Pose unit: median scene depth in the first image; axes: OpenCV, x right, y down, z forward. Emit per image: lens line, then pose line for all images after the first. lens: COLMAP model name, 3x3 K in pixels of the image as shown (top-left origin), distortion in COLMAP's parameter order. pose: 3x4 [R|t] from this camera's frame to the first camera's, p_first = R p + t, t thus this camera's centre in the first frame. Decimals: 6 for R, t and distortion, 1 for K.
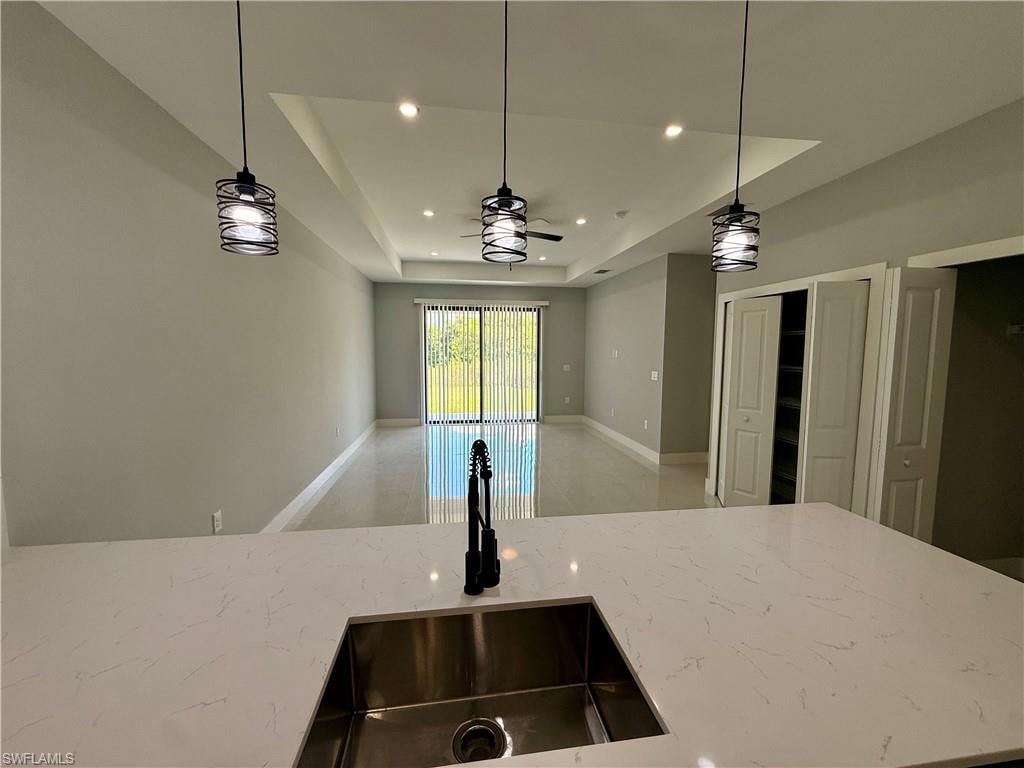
lens RADIAL K [[418.9, 0, 509.3], [0, 418.9, 384.7], [0, 0, 1]] dist [0.003557, -0.000196]
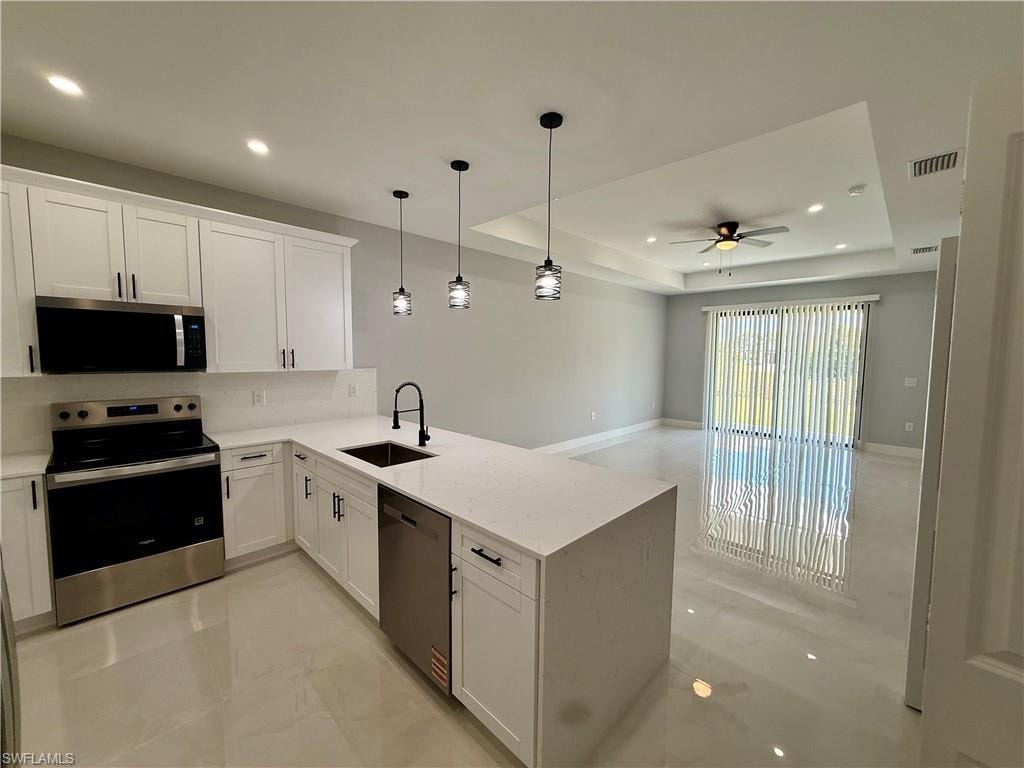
lens RADIAL K [[418.9, 0, 513.6], [0, 418.9, 381.6], [0, 0, 1]] dist [0.003557, -0.000196]
pose [[0.598566, 0.056048, -0.799110, 0.322328], [-0.073432, 0.997188, 0.014938, -0.001865], [0.797701, 0.049739, 0.600999, 0.006260]]
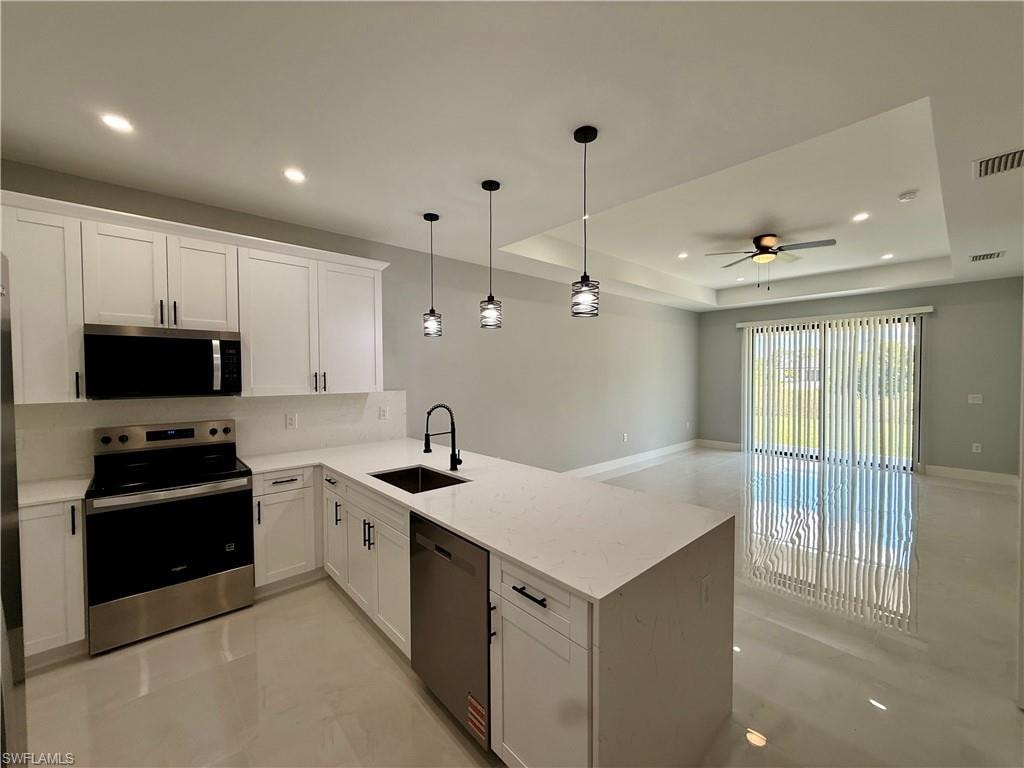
lens RADIAL K [[418.9, 0, 513.3], [0, 418.9, 381.3], [0, 0, 1]] dist [0.003557, -0.000196]
pose [[0.550118, 0.008377, -0.835045, 0.306914], [-0.063127, 0.997506, -0.031581, -0.001312], [0.832698, 0.070087, 0.549274, 0.007912]]
